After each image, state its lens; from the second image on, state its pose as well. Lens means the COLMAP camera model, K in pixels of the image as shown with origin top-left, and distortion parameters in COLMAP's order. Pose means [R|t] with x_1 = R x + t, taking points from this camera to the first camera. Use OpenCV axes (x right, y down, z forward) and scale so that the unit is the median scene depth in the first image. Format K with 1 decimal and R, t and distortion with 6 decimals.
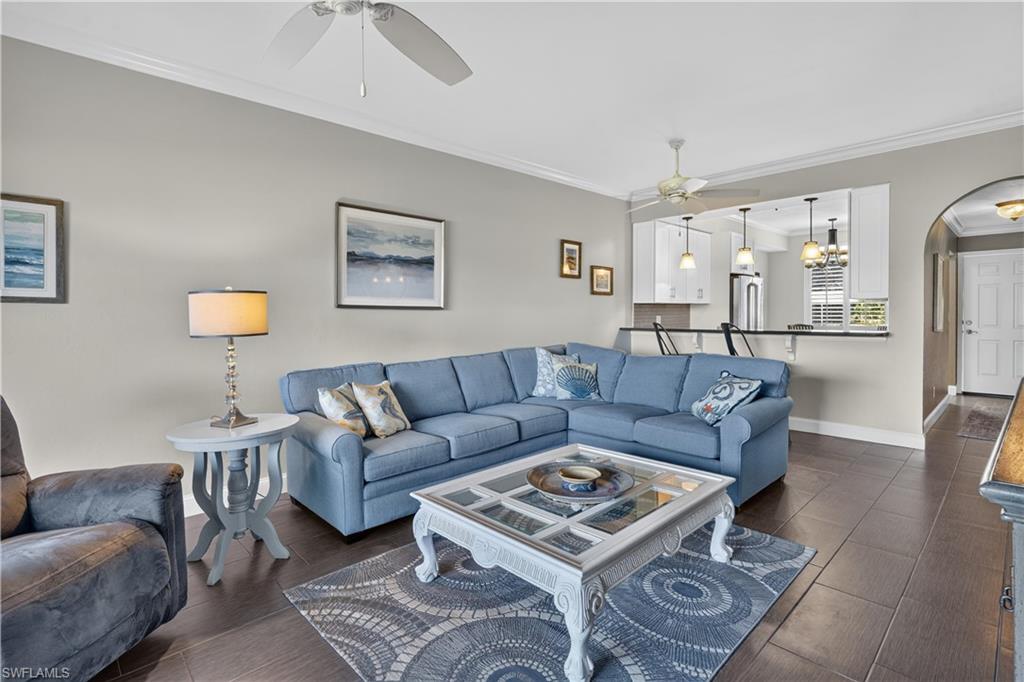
lens RADIAL K [[493.1, 0, 480.6], [0, 493.1, 319.1], [0, 0, 1]] dist [-0.001785, 0.000223]
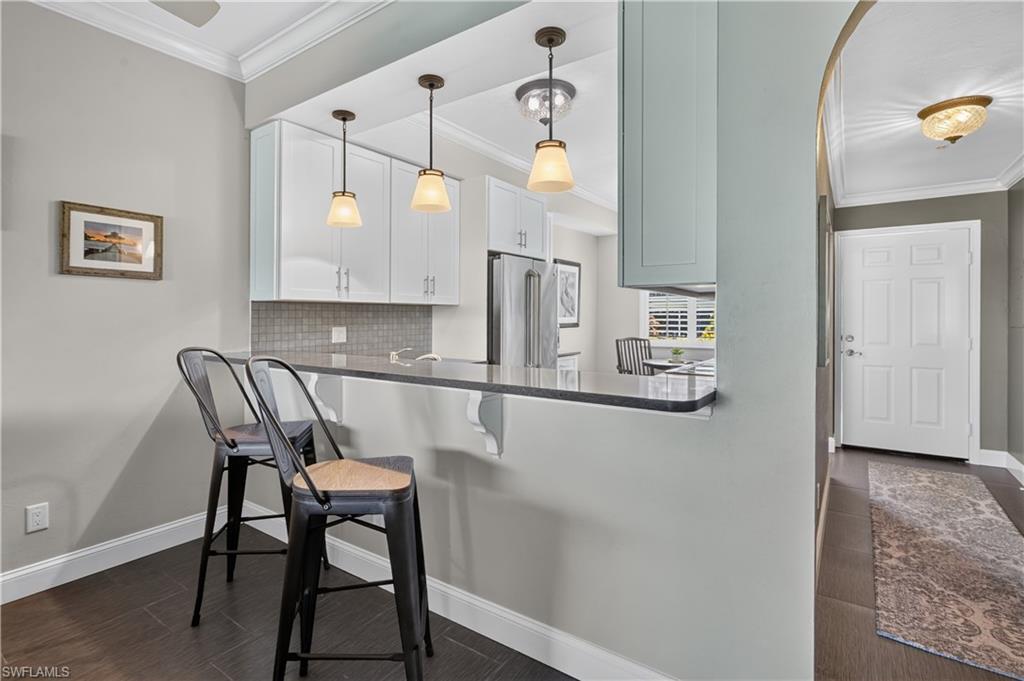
lens RADIAL K [[493.1, 0, 485.7], [0, 493.1, 315.9], [0, 0, 1]] dist [-0.001785, 0.000223]
pose [[0.981161, 0.006824, 0.193069, 0.207456], [-0.003400, 0.999831, -0.018059, -0.005068], [-0.193160, 0.017062, 0.981019, 0.239677]]
